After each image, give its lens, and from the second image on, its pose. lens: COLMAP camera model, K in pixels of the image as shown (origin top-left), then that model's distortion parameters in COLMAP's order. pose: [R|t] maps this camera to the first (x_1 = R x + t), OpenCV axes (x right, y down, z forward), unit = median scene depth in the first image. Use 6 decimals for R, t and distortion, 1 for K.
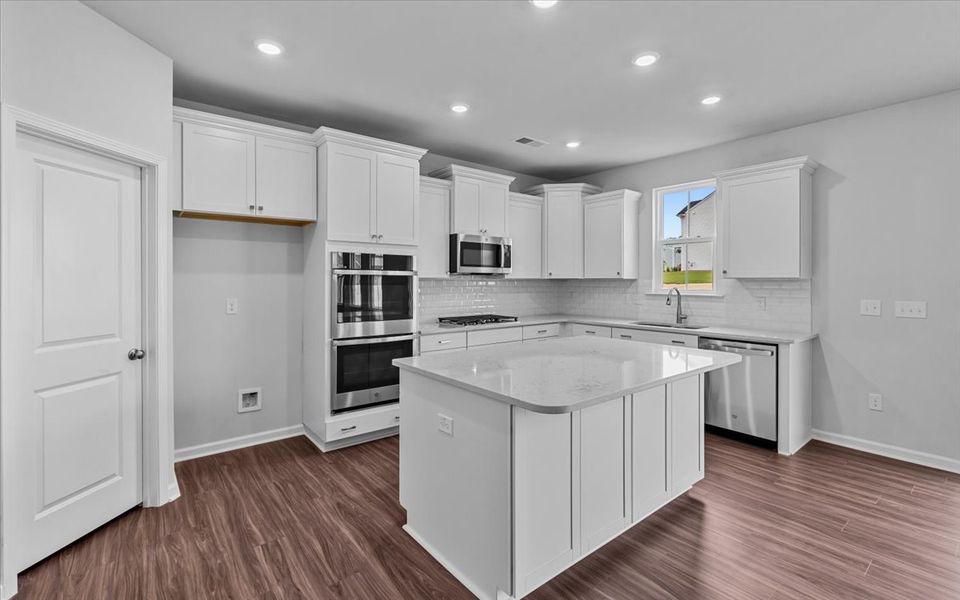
lens RADIAL K [[427.8, 0, 481.9], [0, 427.8, 280.6], [0, 0, 1]] dist [-0.001432, -0.000540]
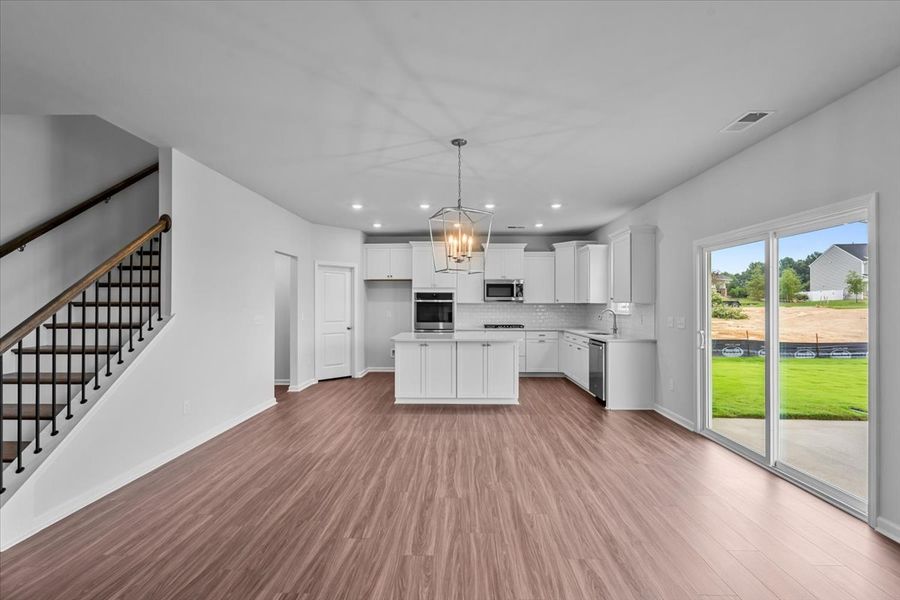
lens RADIAL K [[401.2, 0, 451.4], [0, 401.2, 302.5], [0, 0, 1]] dist [-0.001145, -0.000092]
pose [[0.764308, -0.004692, -0.644834, 1.177967], [-0.000013, 0.999973, -0.007292, 0.004847], [0.644852, 0.005582, 0.764287, -0.547729]]
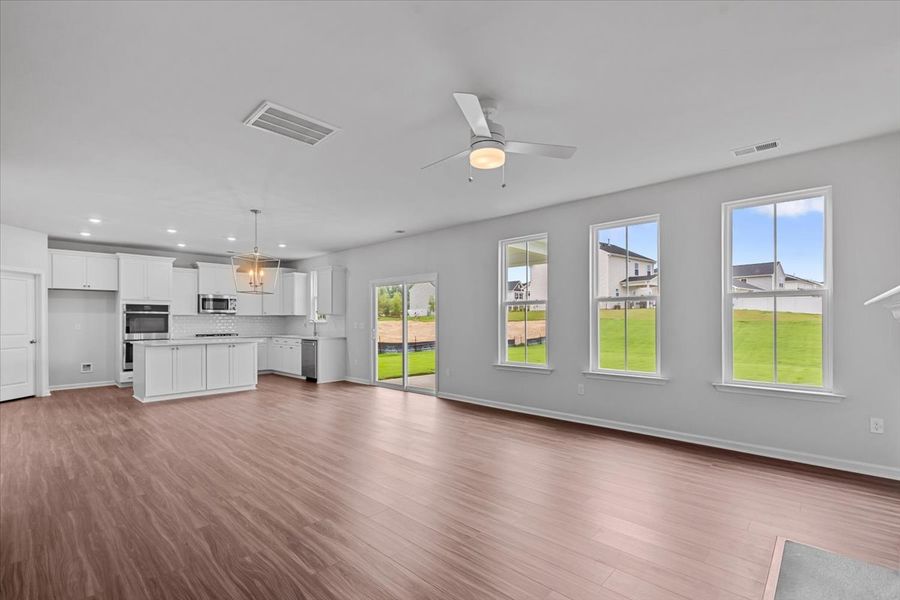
lens RADIAL K [[408.8, 0, 451.8], [0, 408.8, 319.8], [0, 0, 1]] dist [-0.000955, -0.000458]
pose [[0.990859, -0.004529, 0.134827, 1.101681], [0.004806, 0.999987, -0.001731, 0.033257], [-0.134817, 0.002363, 0.990868, -1.435950]]
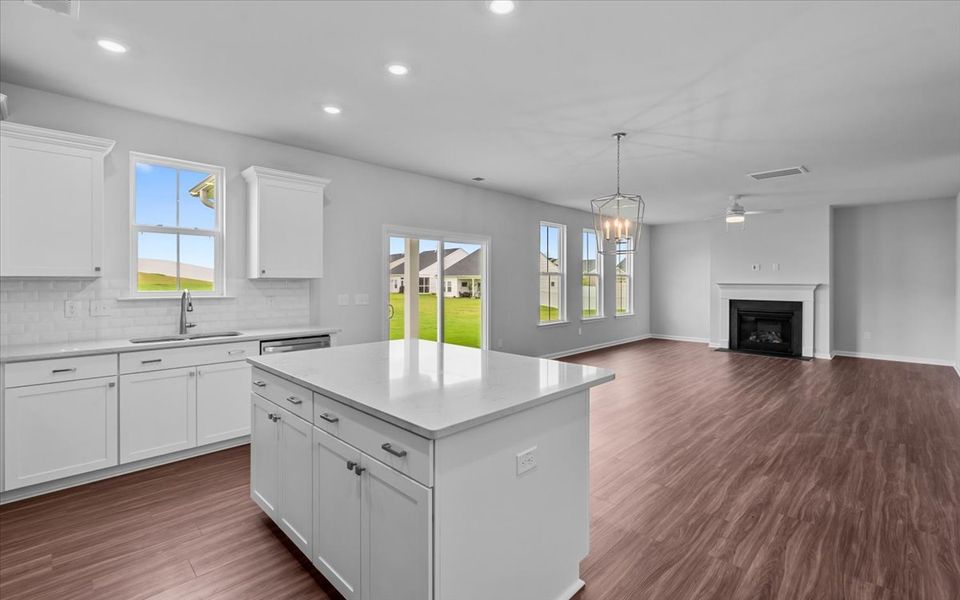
lens RADIAL K [[427.8, 0, 481.9], [0, 427.8, 280.6], [0, 0, 1]] dist [-0.001432, -0.000540]
pose [[-0.112811, 0.000179, 0.993617, -0.504437], [-0.001729, 0.999998, -0.000377, -0.000724], [-0.993615, -0.001760, -0.112810, 0.679867]]
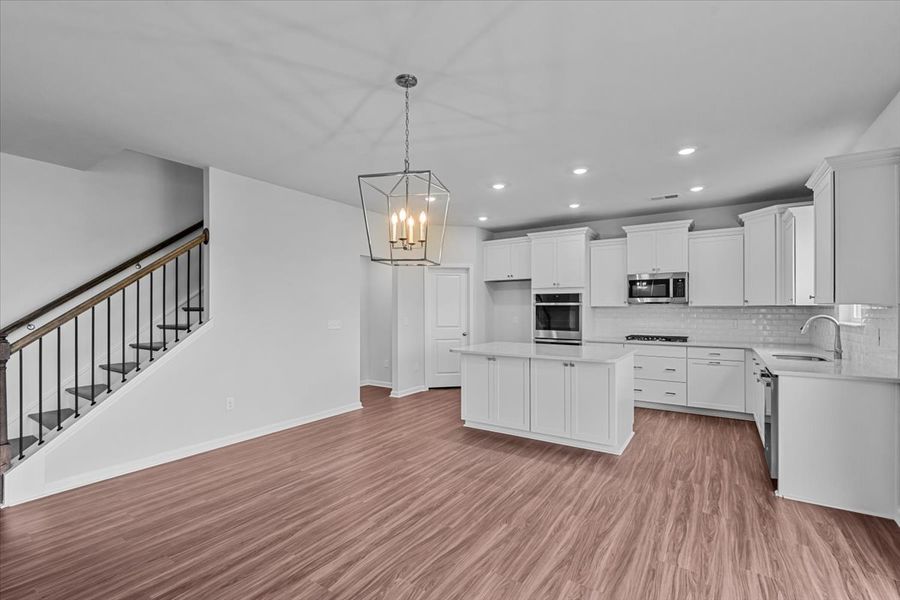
lens RADIAL K [[403.0, 0, 451.3], [0, 403.0, 307.9], [0, 0, 1]] dist [-0.002123, -0.000281]
pose [[0.300537, -0.004206, -0.953761, 1.248911], [0.001636, 0.999991, -0.003894, 0.004293], [0.953769, -0.000390, 0.300541, 0.060601]]
